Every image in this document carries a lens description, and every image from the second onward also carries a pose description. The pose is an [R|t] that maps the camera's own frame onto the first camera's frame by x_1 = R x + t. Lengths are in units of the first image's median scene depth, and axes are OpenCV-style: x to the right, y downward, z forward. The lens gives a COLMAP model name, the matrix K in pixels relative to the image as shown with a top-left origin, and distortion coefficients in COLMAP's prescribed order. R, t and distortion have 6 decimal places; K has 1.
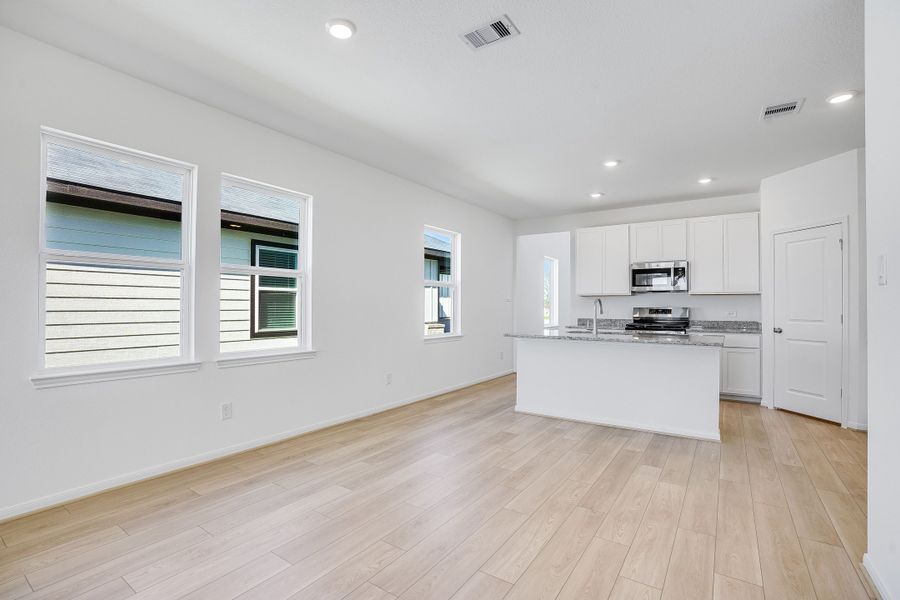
lens RADIAL K [[428.6, 0, 455.7], [0, 428.6, 300.6], [0, 0, 1]] dist [-0.006754, 0.005168]
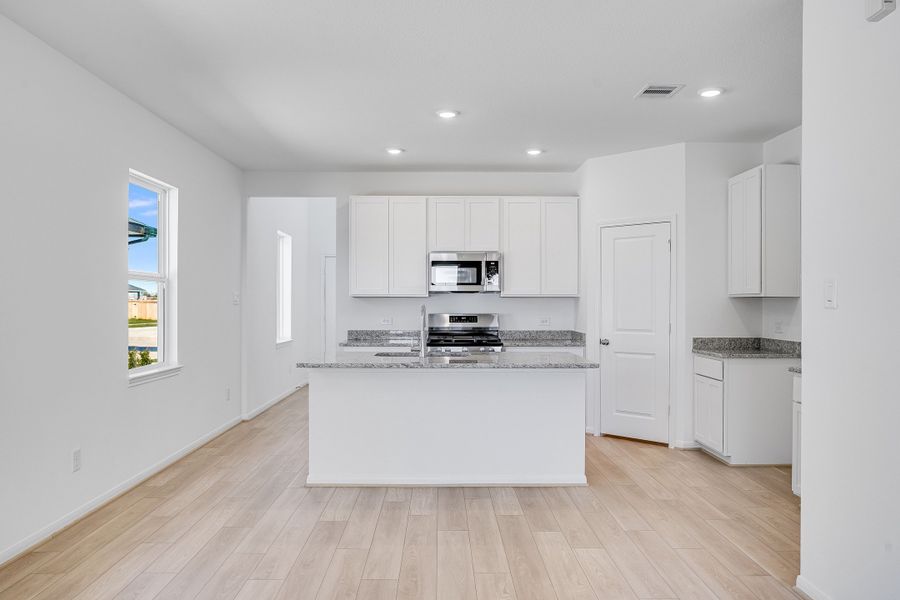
lens RADIAL K [[673.9, 0, 447.1], [0, 673.9, 300.8], [0, 0, 1]] dist [-0.000368, 0.005105]
pose [[0.827686, 0.000220, 0.561191, -0.235556], [-0.006971, 0.999927, 0.009889, -0.021347], [-0.561148, -0.012097, 0.827627, 0.072642]]
